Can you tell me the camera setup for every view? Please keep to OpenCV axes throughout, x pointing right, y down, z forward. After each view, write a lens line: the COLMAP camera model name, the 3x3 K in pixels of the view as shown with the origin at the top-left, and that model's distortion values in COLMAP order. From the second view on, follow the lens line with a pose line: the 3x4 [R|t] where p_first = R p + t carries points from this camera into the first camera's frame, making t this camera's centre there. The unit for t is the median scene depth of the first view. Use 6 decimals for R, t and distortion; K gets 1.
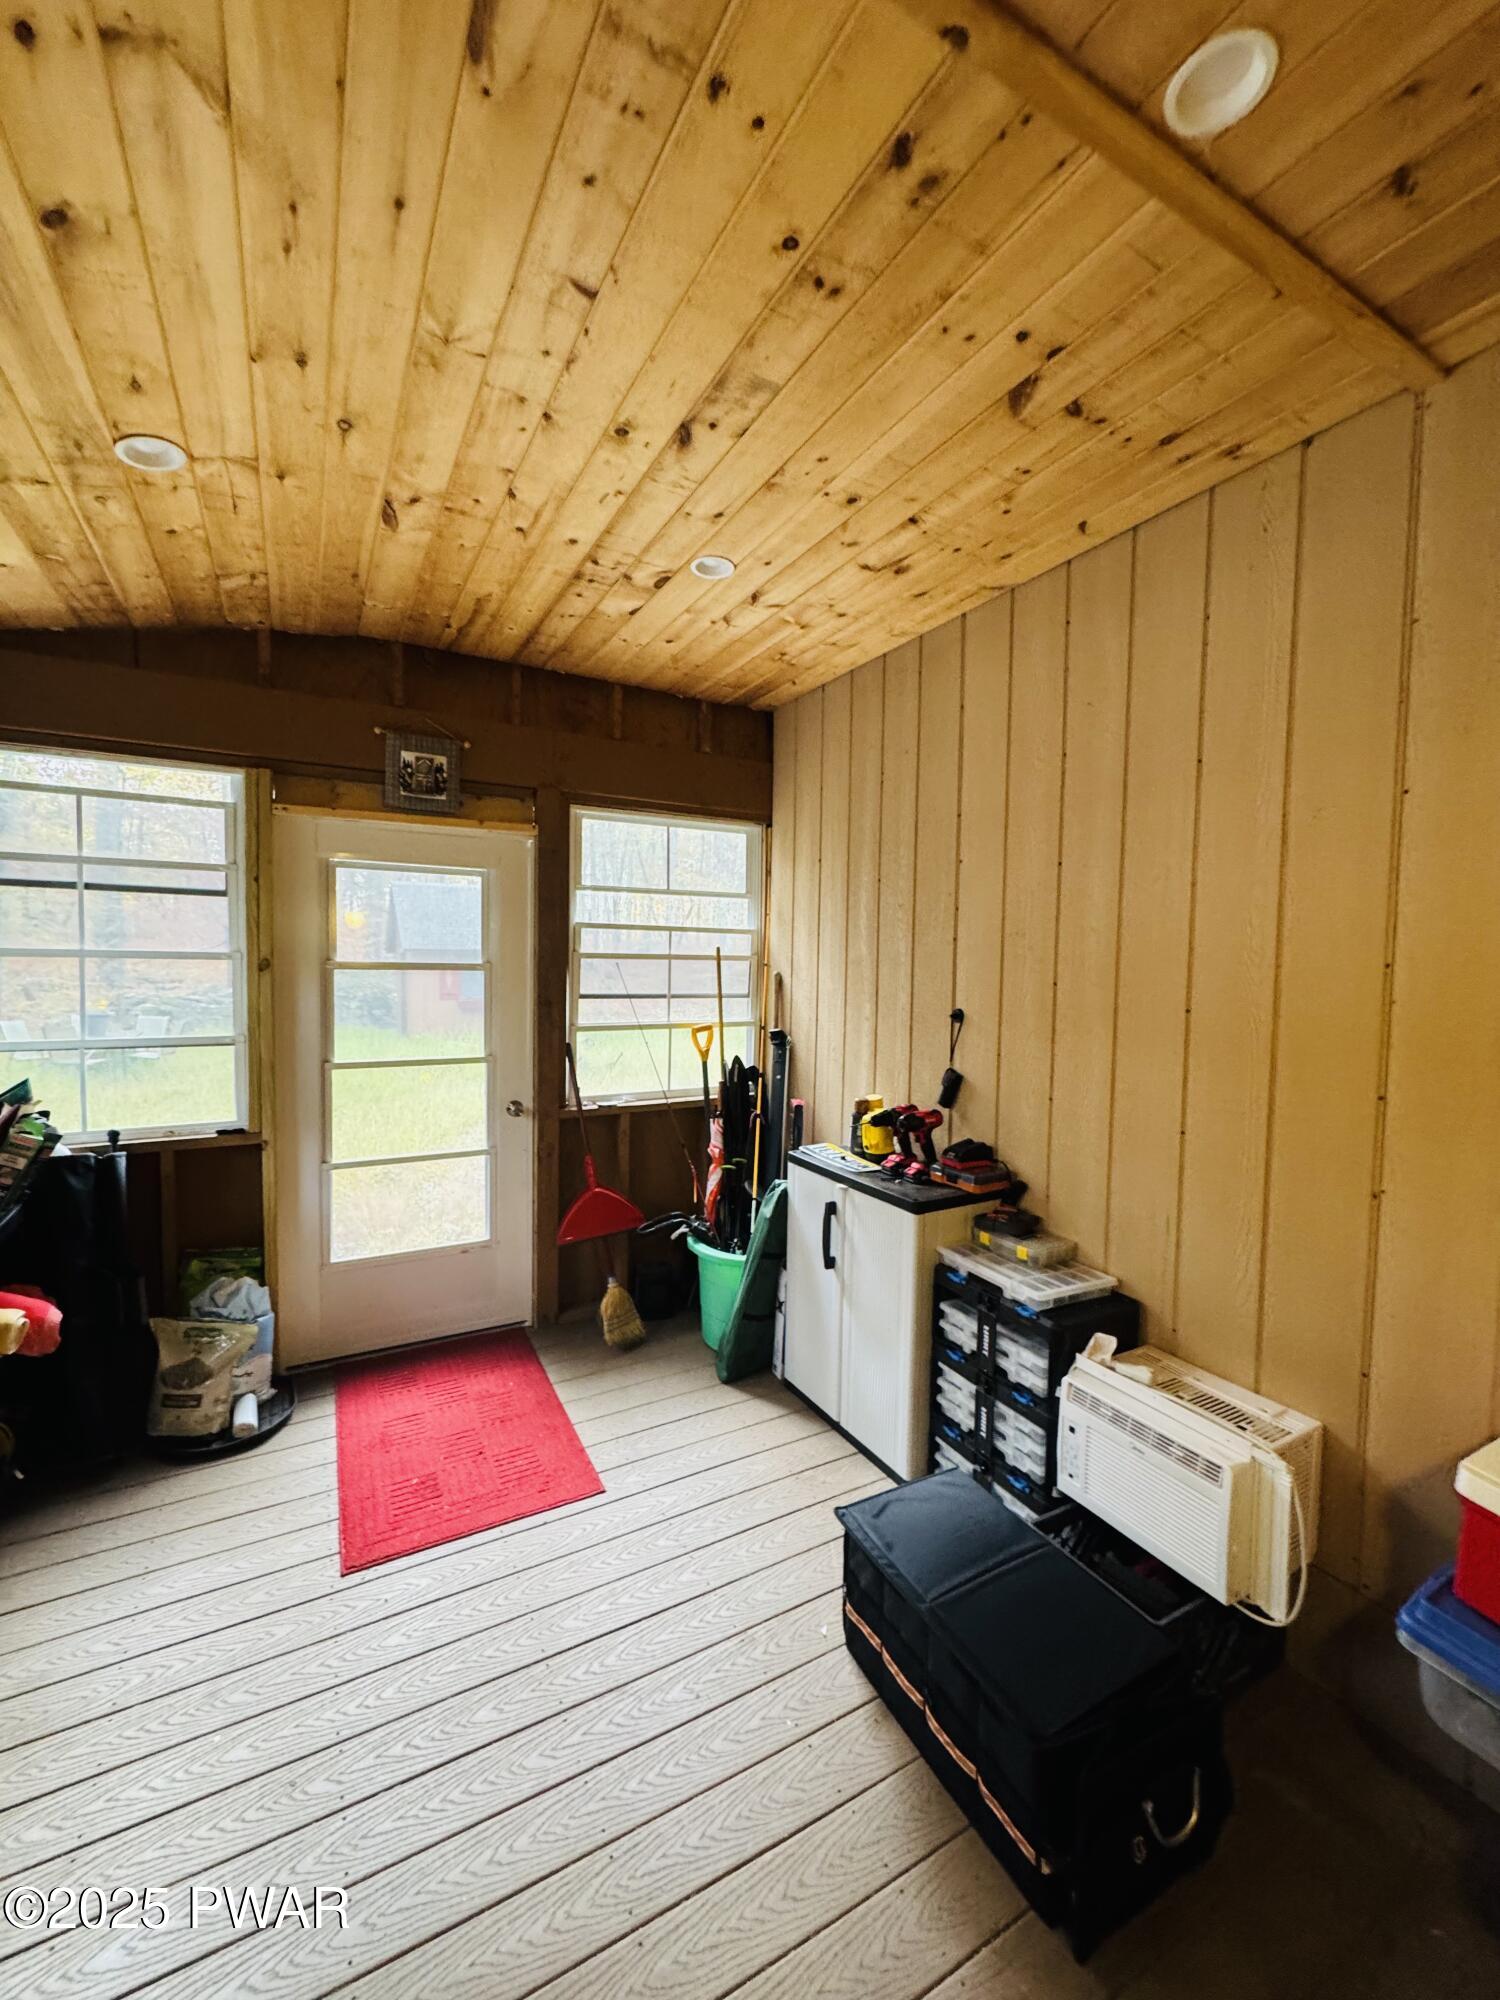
lens RADIAL K [[799.2, 0, 748.6], [0, 799.2, 997.1], [0, 0, 1]] dist [-0.005649, 0.001087]
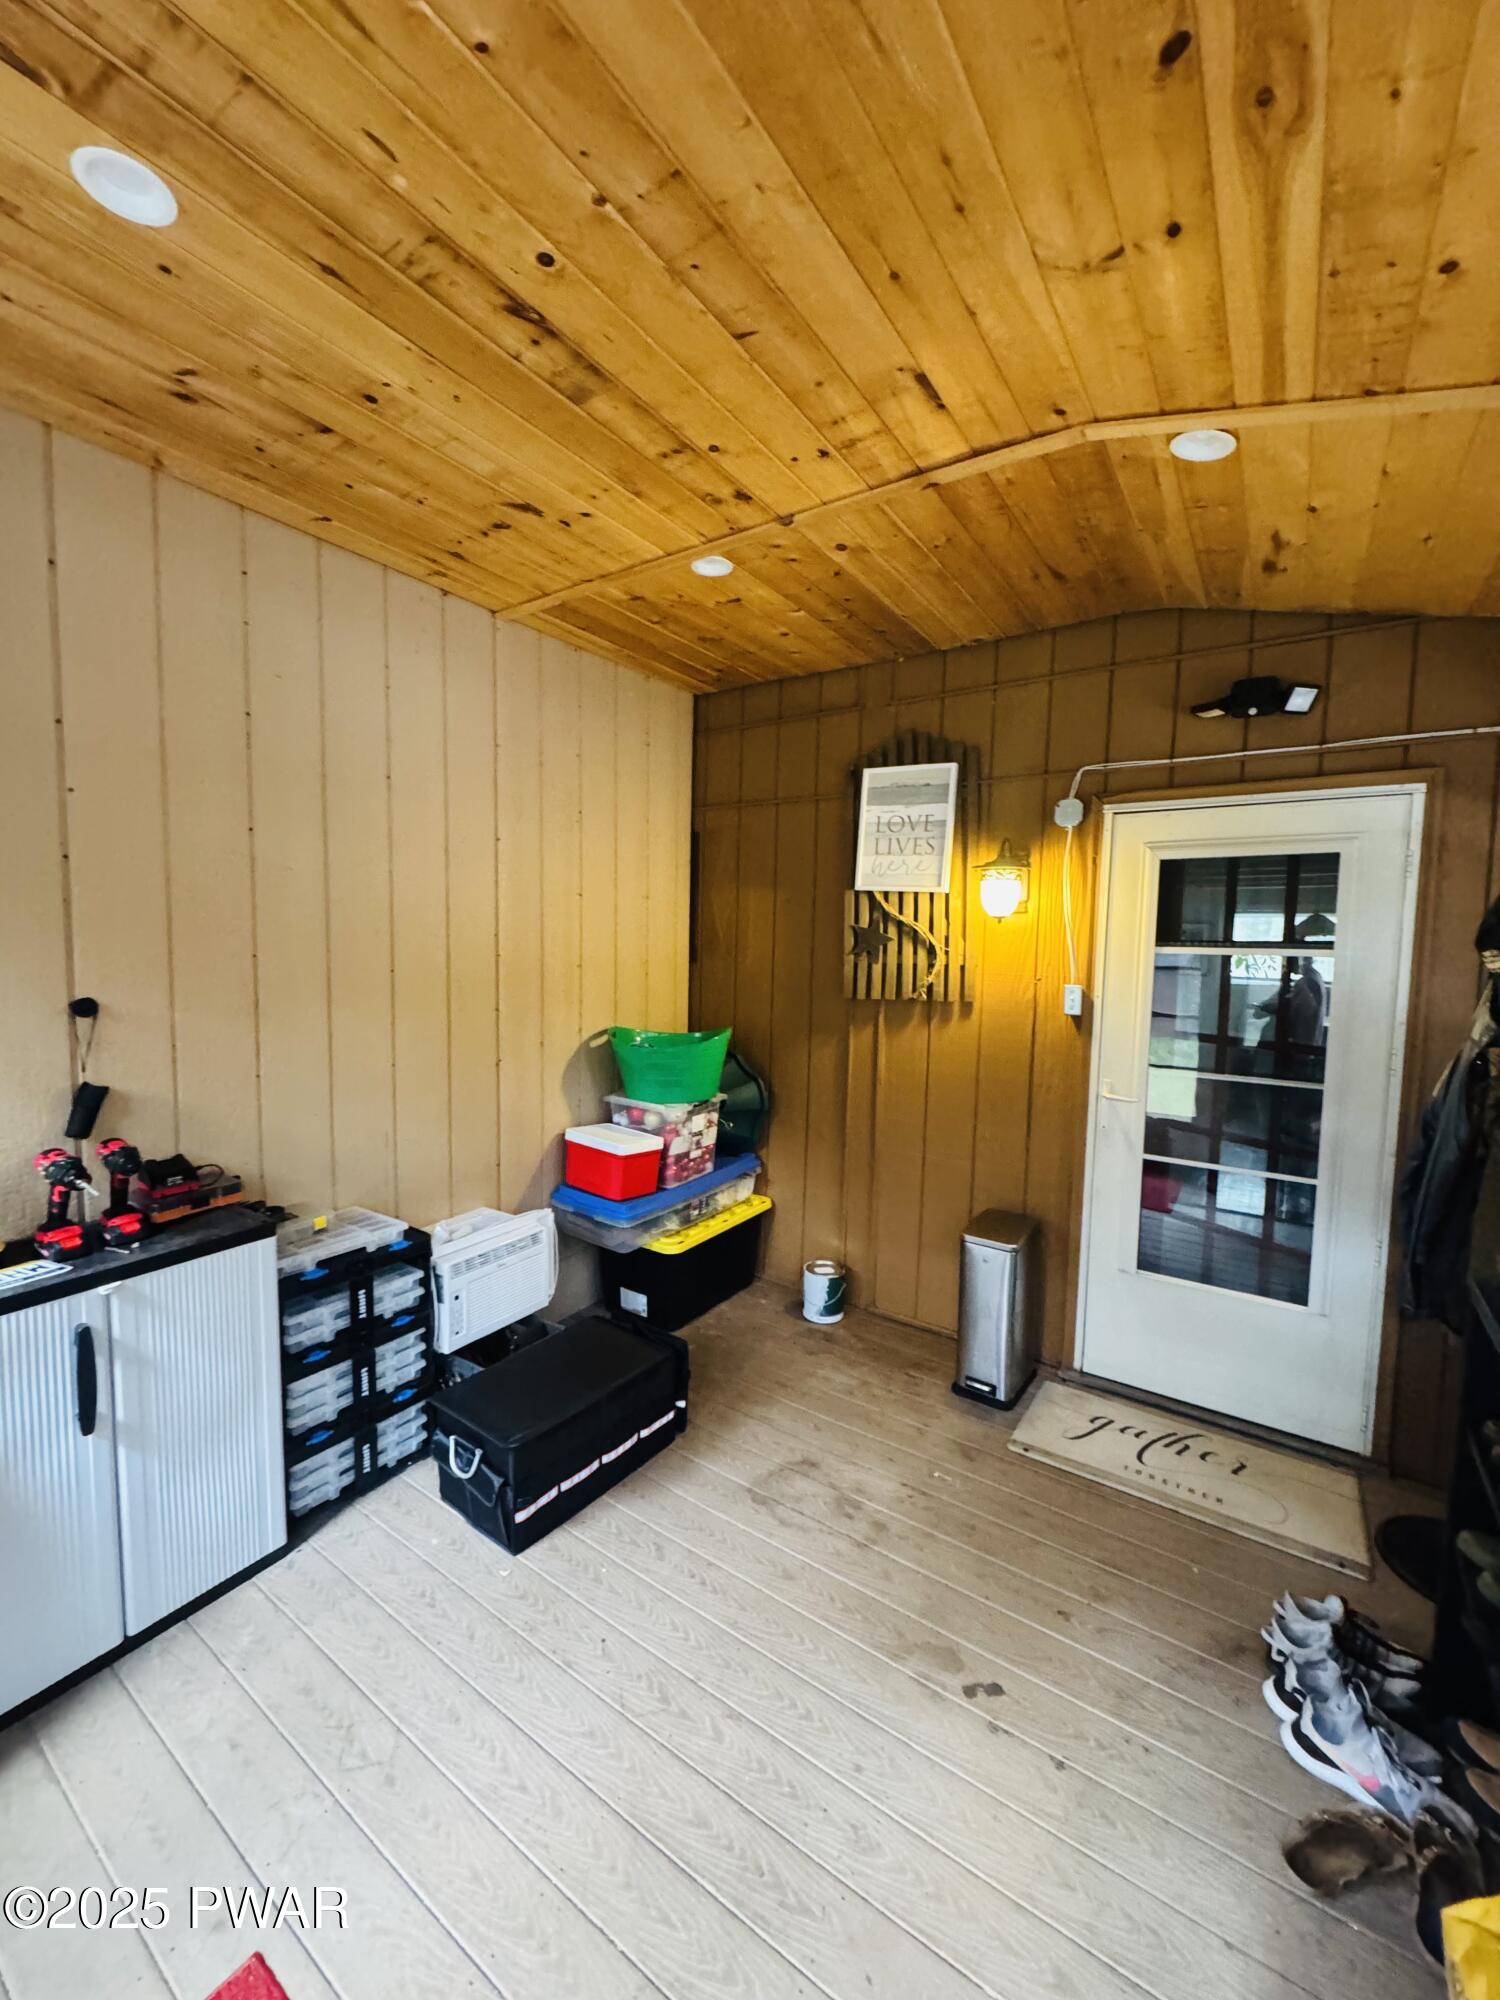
lens RADIAL K [[799.2, 0, 748.6], [0, 799.2, 997.1], [0, 0, 1]] dist [-0.005649, 0.001087]
pose [[-0.452104, -0.088747, 0.887539, -0.705890], [0.020148, 0.993768, 0.109633, -0.057505], [-0.891737, 0.067447, -0.447499, 0.865193]]
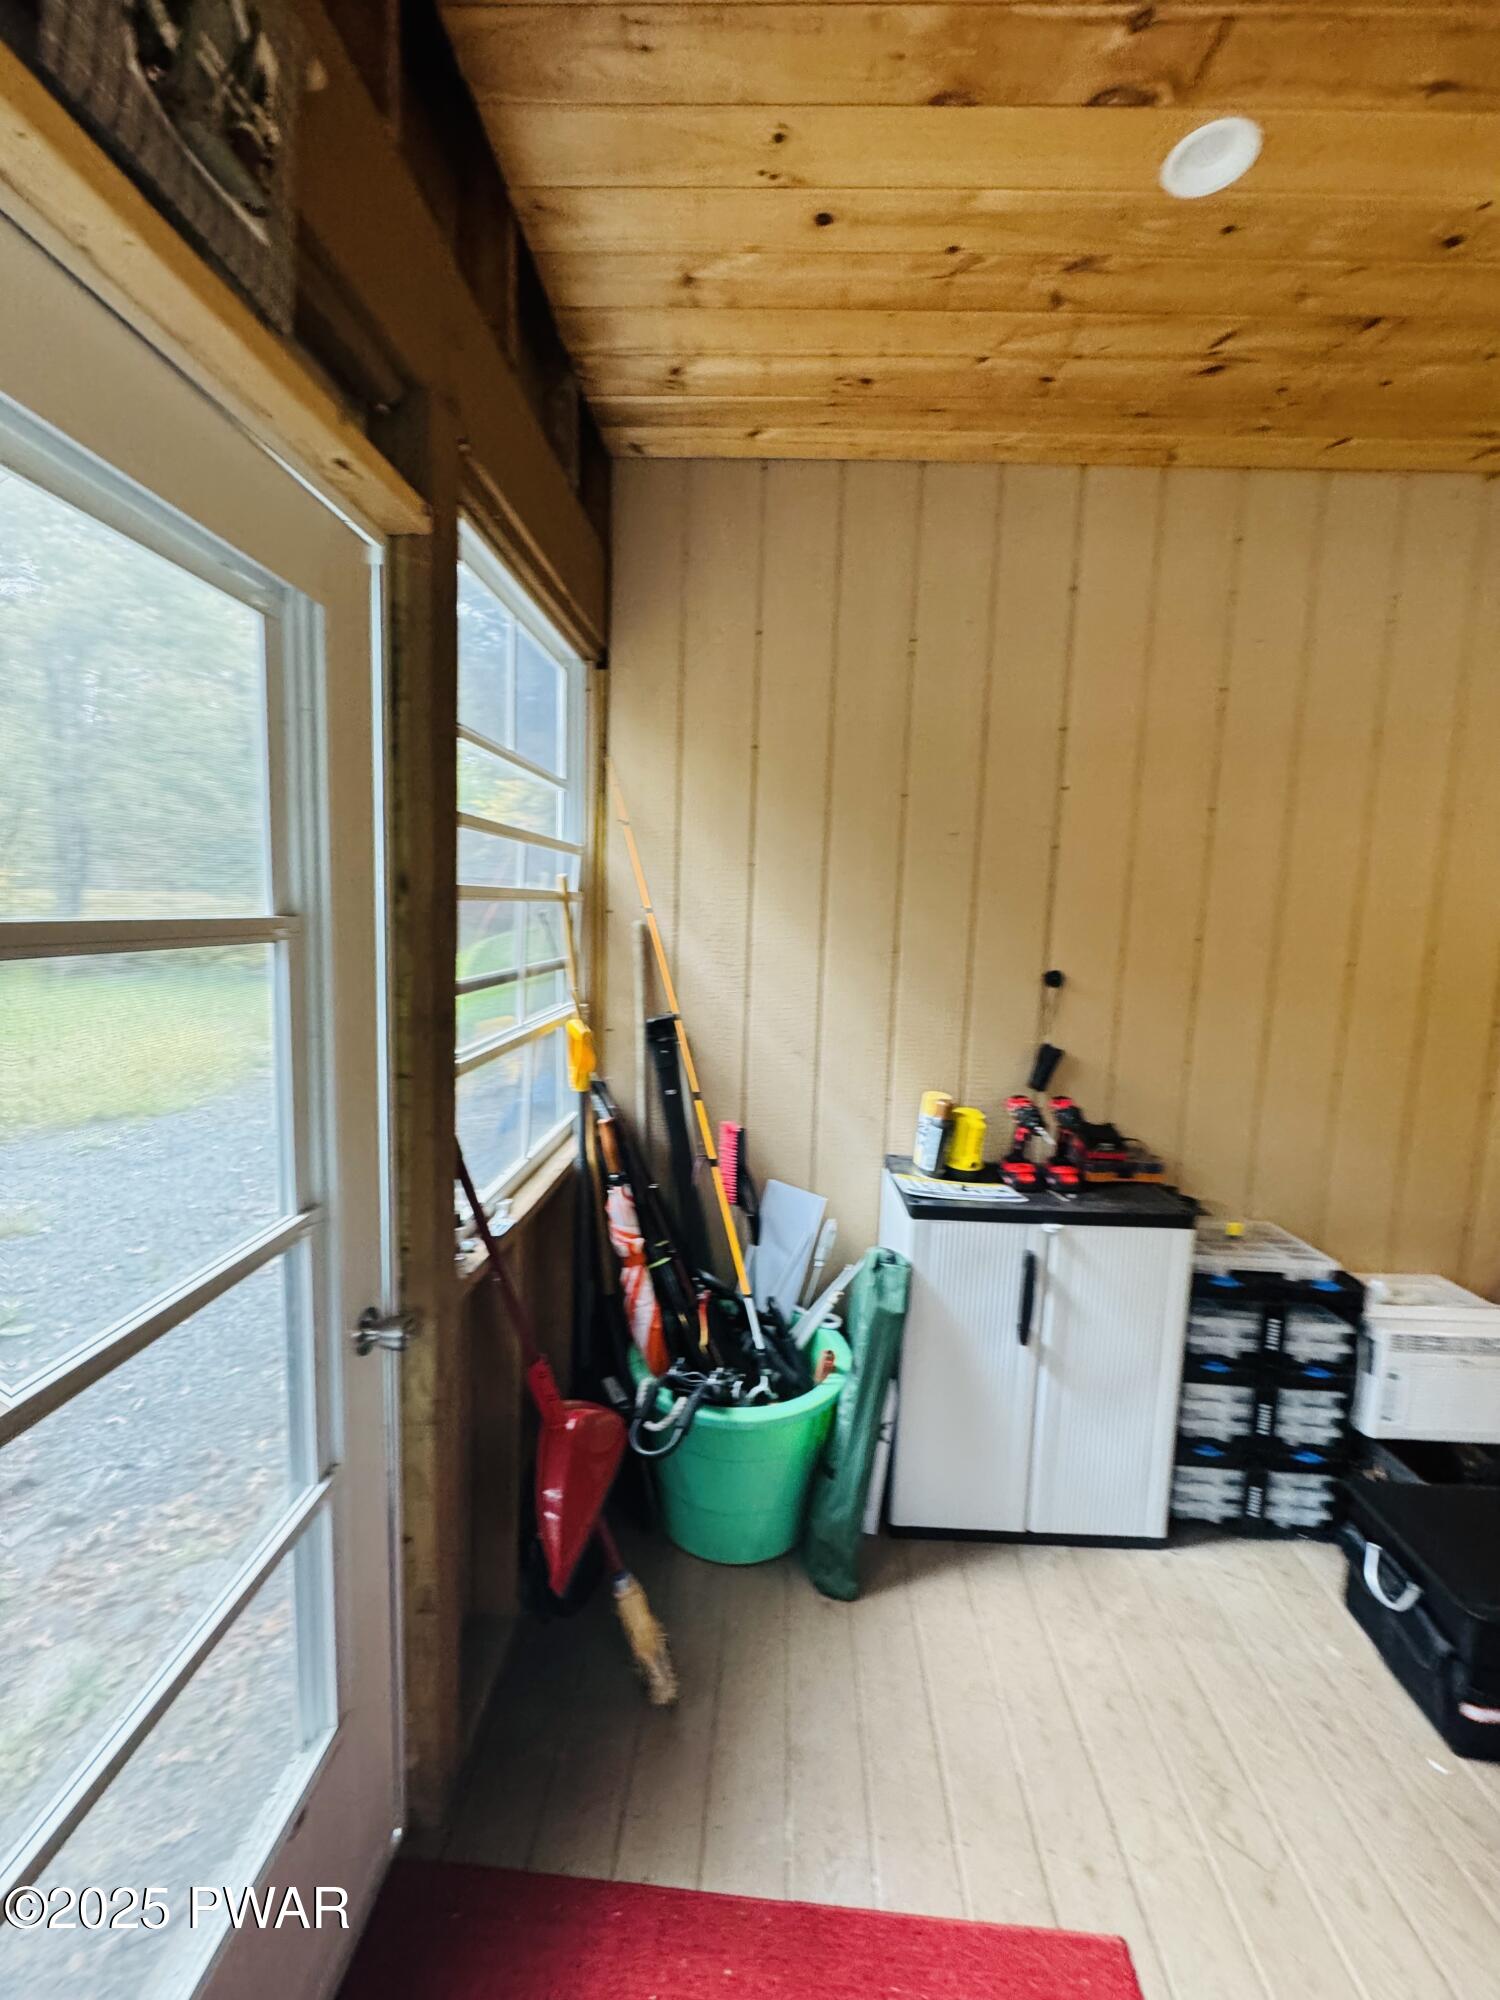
lens RADIAL K [[799.2, 0, 748.6], [0, 799.2, 997.1], [0, 0, 1]] dist [-0.005649, 0.001087]
pose [[0.516325, -0.097798, 0.850790, -0.661894], [0.016710, 0.994419, 0.104167, -0.053309], [-0.856229, -0.039568, 0.515078, 0.927221]]
